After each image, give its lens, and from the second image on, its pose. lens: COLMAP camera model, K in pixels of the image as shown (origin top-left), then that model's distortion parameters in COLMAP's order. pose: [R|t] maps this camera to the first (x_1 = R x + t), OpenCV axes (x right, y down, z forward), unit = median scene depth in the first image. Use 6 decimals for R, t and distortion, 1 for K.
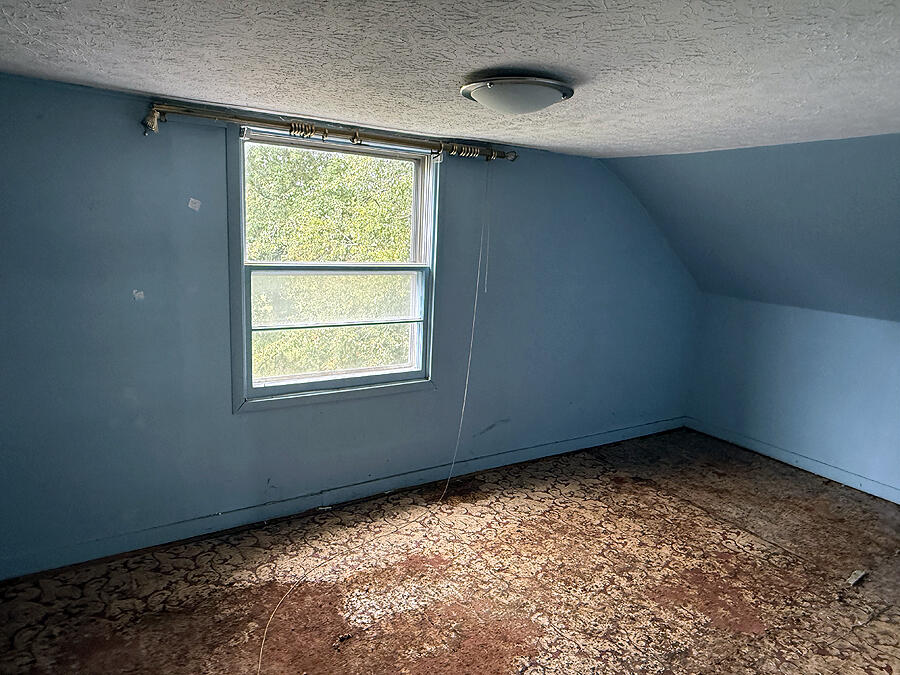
lens RADIAL K [[576.4, 0, 450.0], [0, 576.4, 337.5], [0, 0, 1]] dist [0.004857, 0.000245]
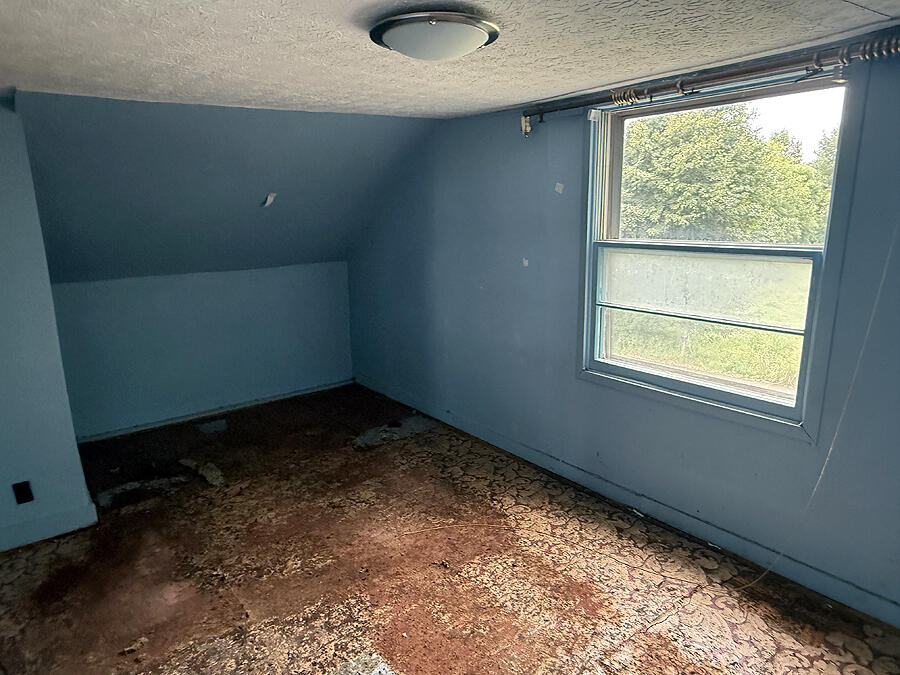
lens RADIAL K [[576.4, 0, 450.0], [0, 576.4, 337.5], [0, 0, 1]] dist [0.004857, 0.000245]
pose [[0.095419, 0.171716, -0.980515, 0.661538], [-0.159518, 0.974917, 0.155212, -0.074132], [0.982573, 0.141600, 0.120417, 0.621693]]
